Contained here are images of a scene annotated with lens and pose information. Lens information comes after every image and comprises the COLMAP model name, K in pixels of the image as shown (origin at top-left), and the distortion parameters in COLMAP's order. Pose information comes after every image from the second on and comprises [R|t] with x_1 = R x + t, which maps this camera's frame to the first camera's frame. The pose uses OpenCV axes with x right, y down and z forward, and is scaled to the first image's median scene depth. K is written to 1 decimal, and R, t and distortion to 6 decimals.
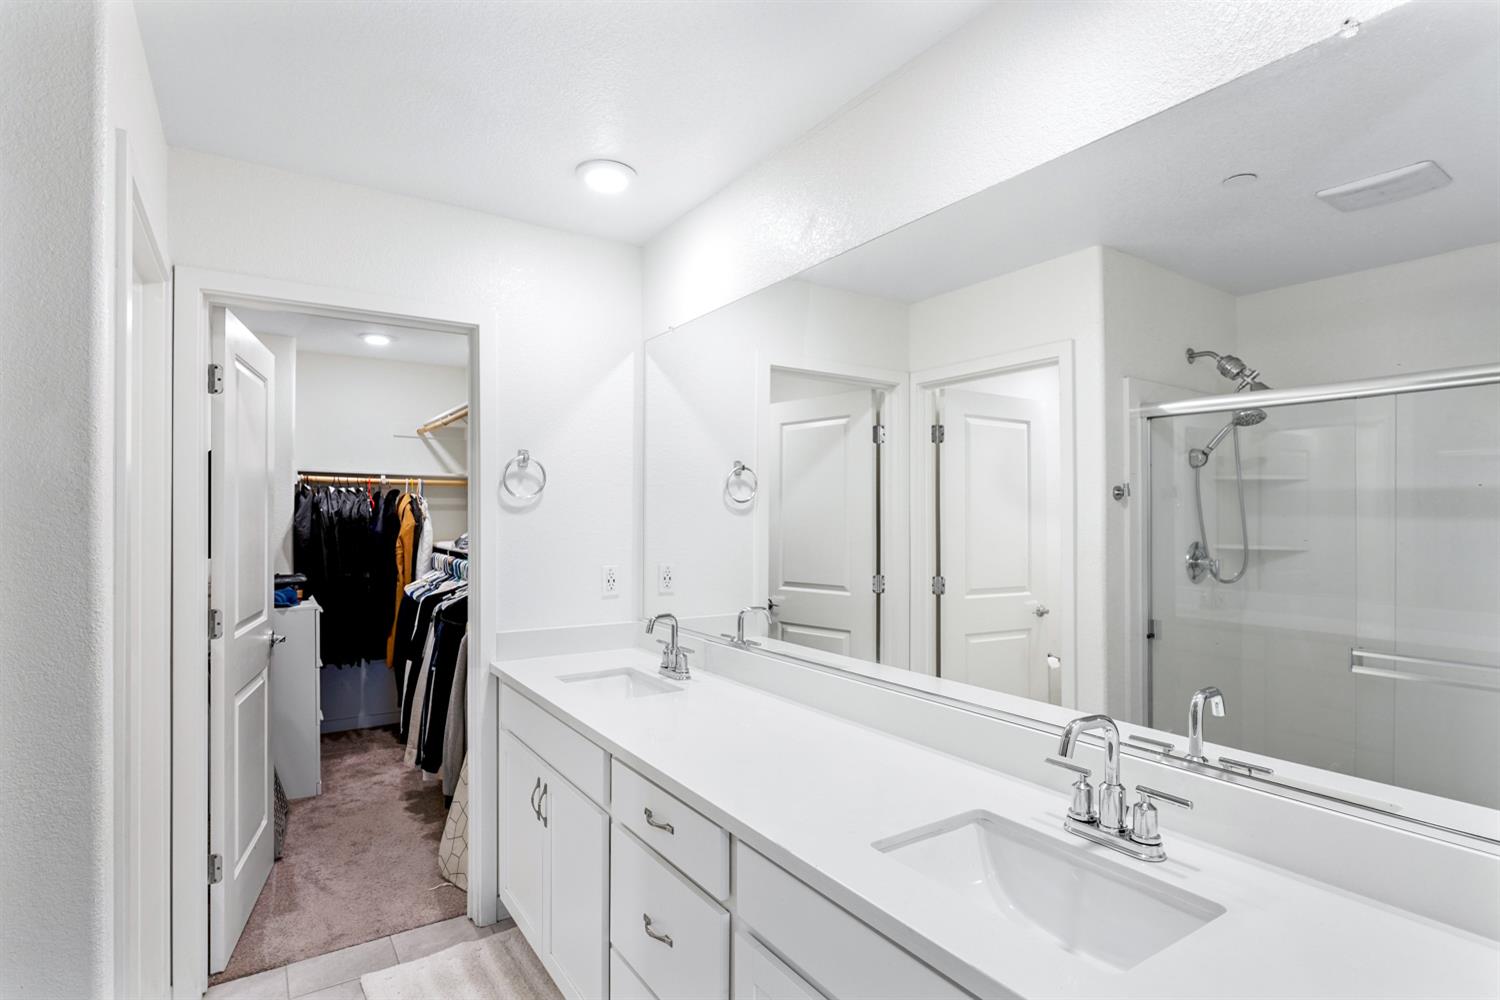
lens RADIAL K [[746.8, 0, 749.0], [0, 746.8, 507.2], [0, 0, 1]] dist [0.000133, 0.000118]
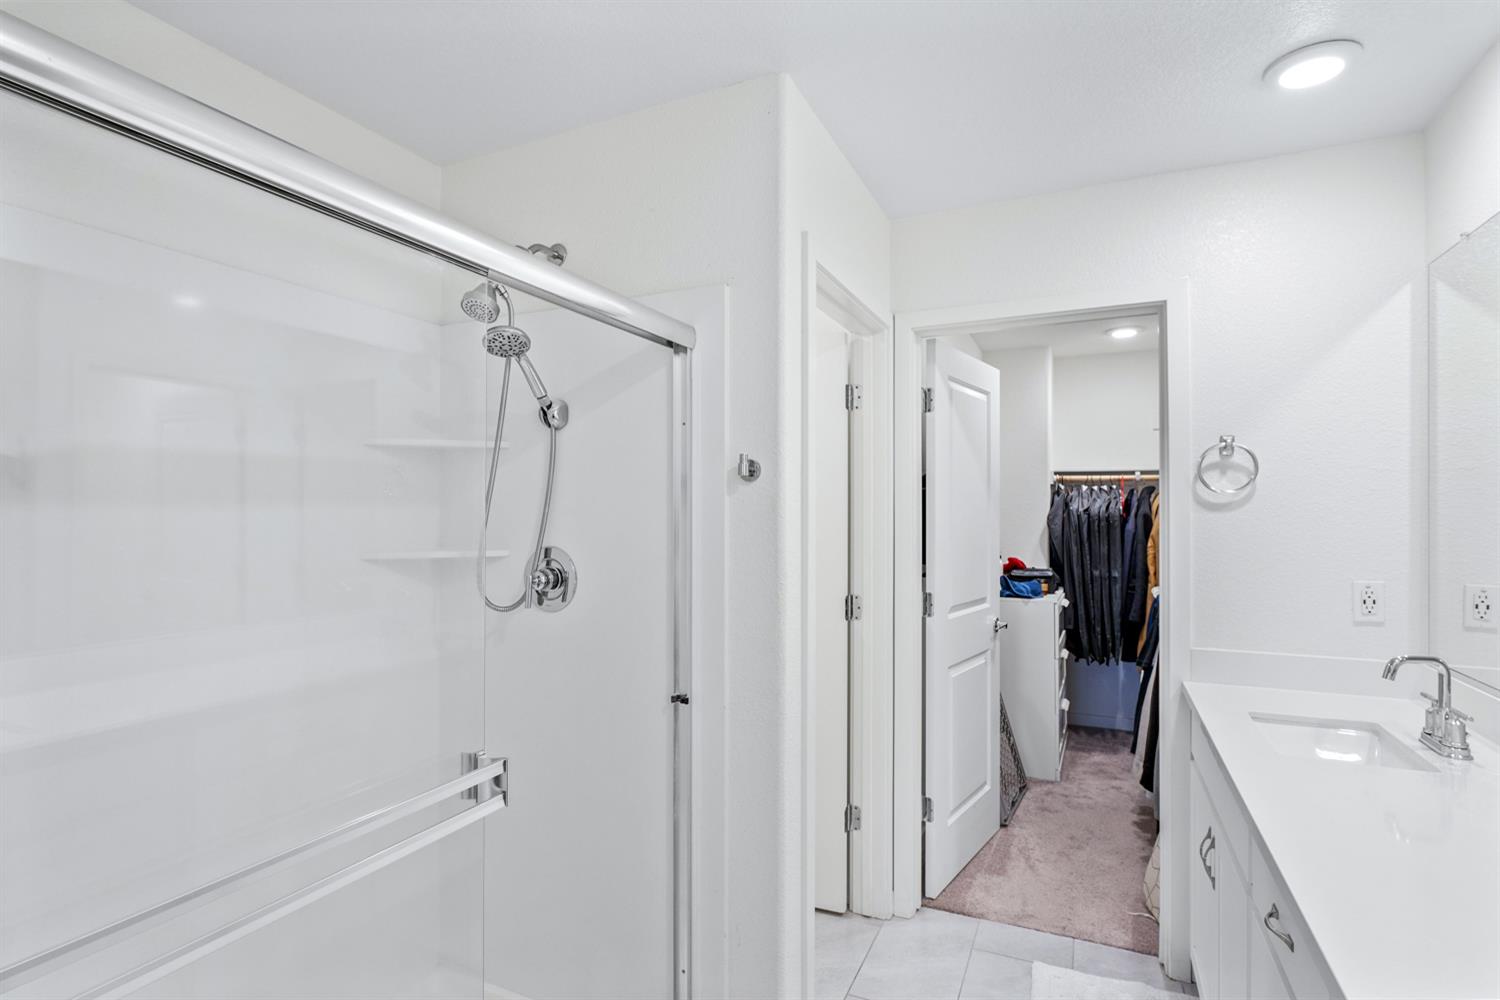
lens RADIAL K [[767.9, 0, 750.0], [0, 767.9, 500.0], [0, 0, 1]] dist [0.002581, 0.000486]
pose [[0.527188, -0.017076, -0.849577, 0.132382], [0.011870, 0.999849, -0.012730, 0.000808], [0.849666, -0.003373, 0.527311, 0.078965]]
